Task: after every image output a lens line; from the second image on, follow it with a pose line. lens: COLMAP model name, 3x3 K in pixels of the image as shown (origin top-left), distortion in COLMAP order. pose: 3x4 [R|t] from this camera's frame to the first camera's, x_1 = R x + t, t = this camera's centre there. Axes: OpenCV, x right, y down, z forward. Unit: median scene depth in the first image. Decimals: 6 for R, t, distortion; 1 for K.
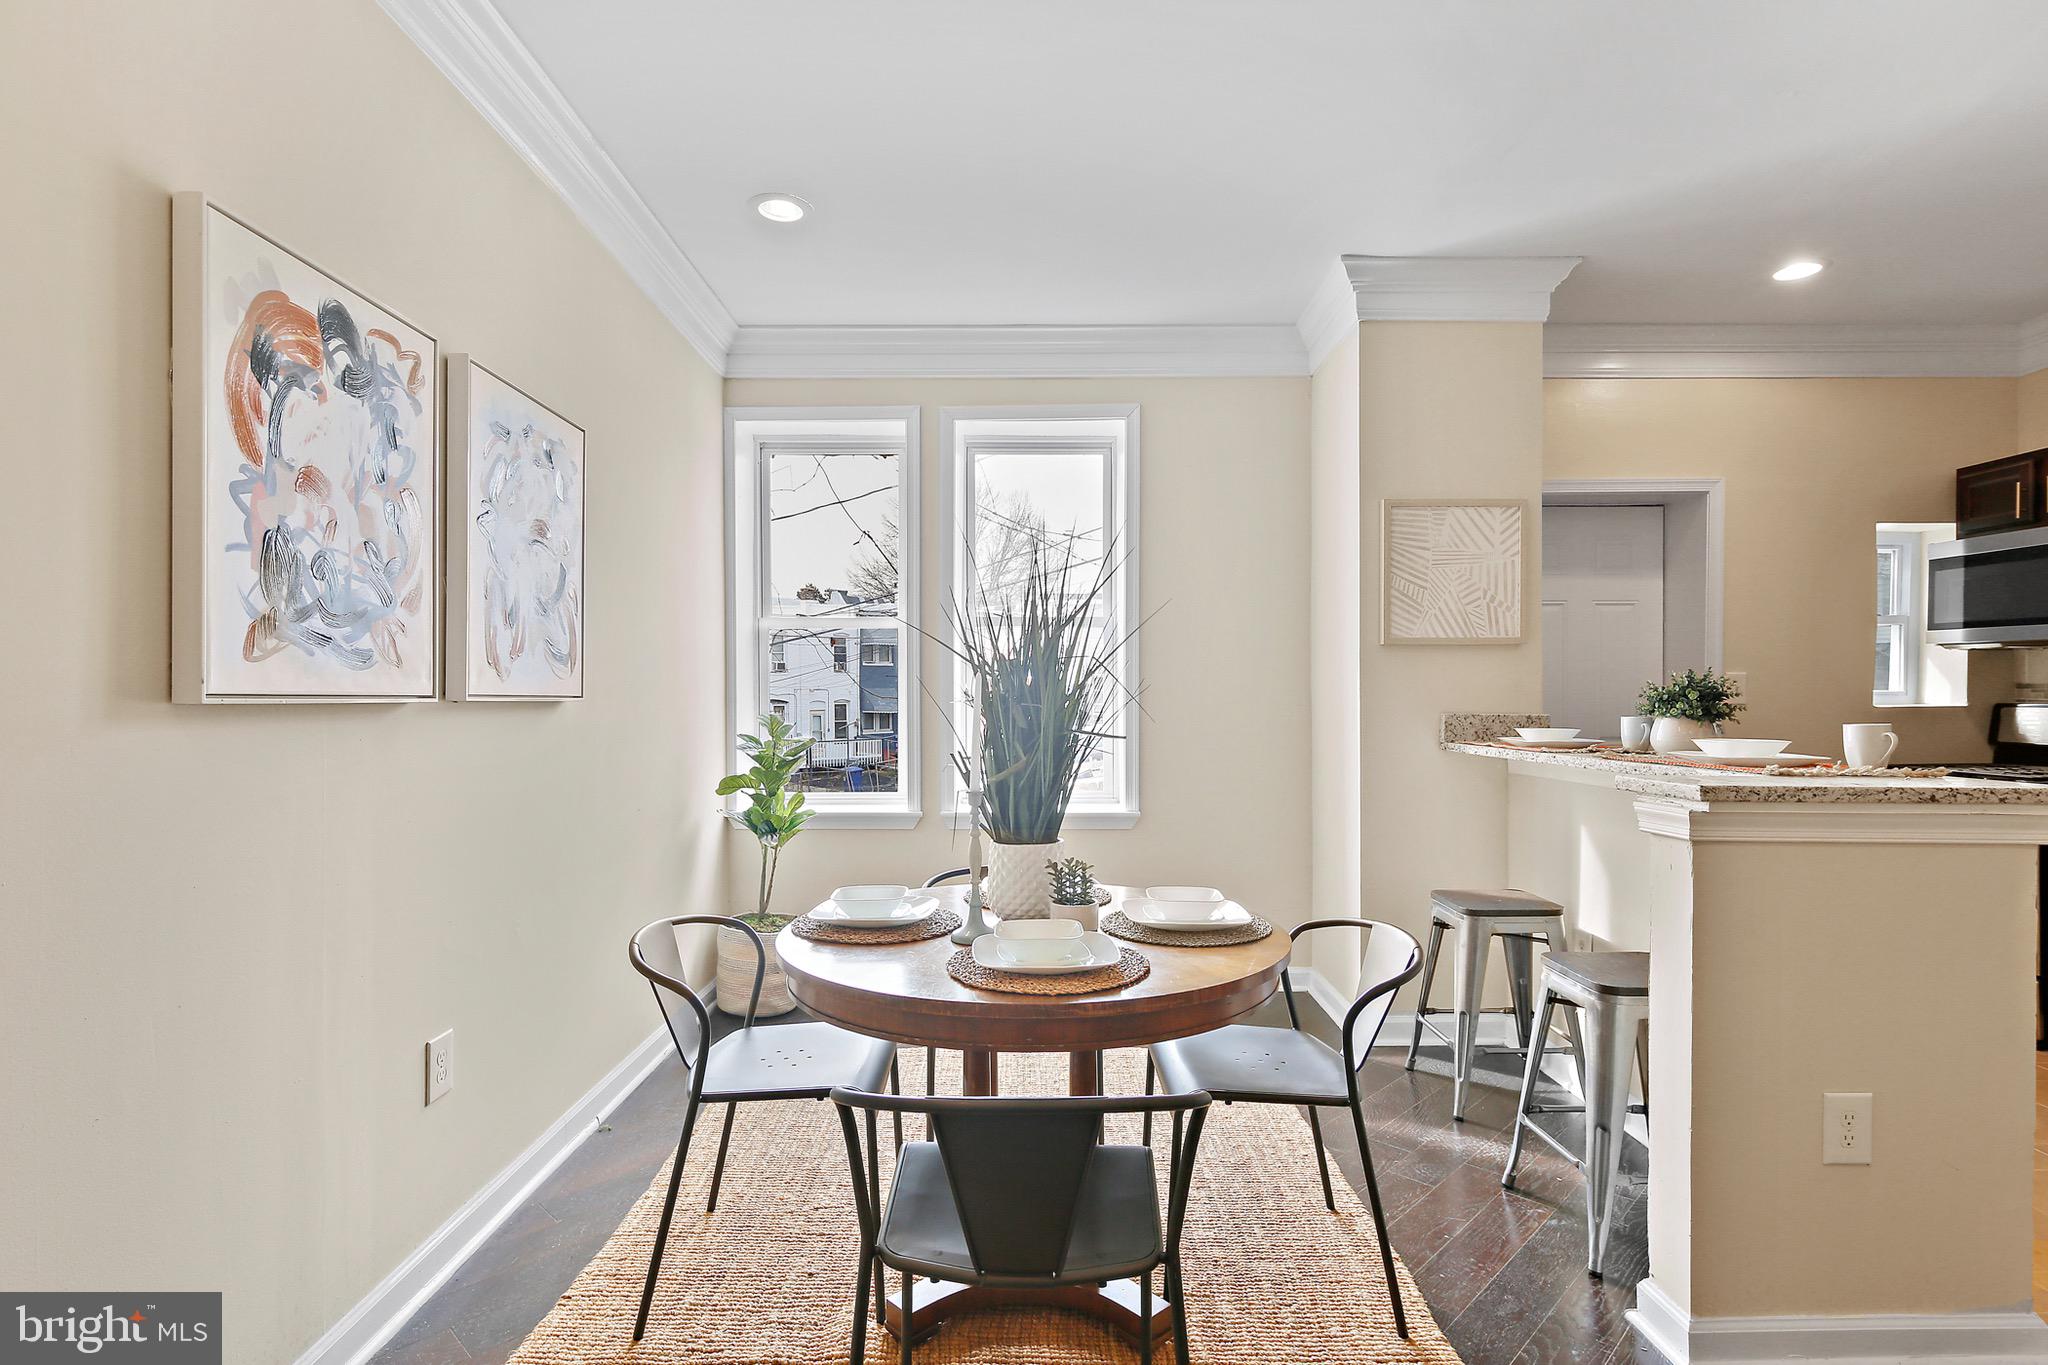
lens RADIAL K [[1006.2, 0, 1023.7], [0, 1006.2, 706.8], [0, 0, 1]] dist [-0.001529, -0.001189]
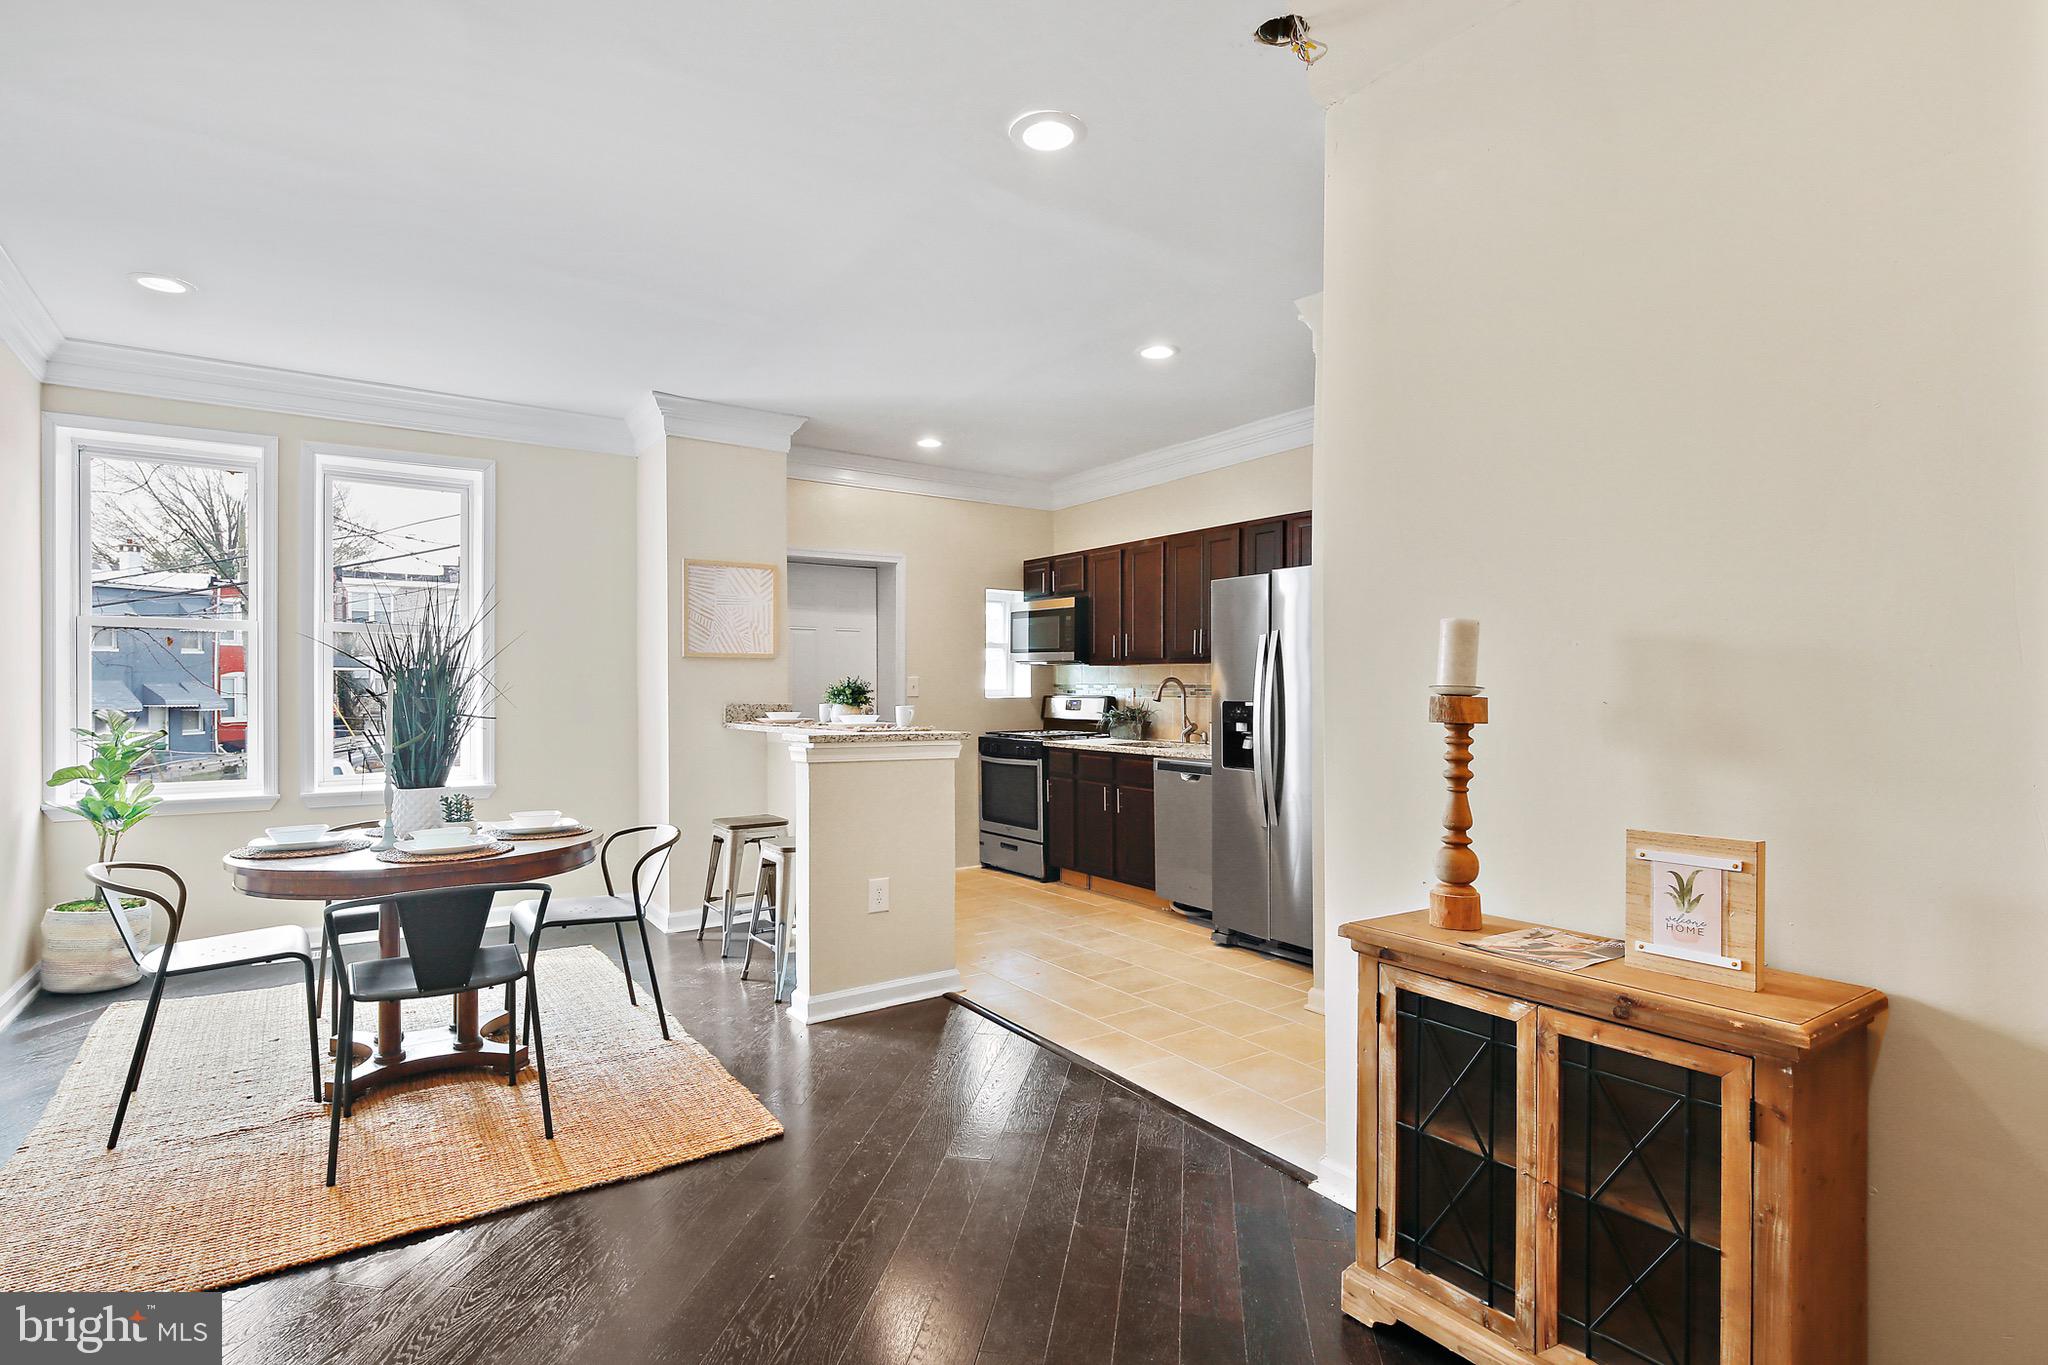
lens RADIAL K [[1005.0, 0, 1029.9], [0, 1005.0, 688.2], [0, 0, 1]] dist [-0.001356, -0.000629]
pose [[0.814940, 0.001026, 0.579544, -0.082892], [0.006638, 0.999916, -0.011105, 0.003707], [-0.579507, 0.012897, 0.814865, -0.499960]]
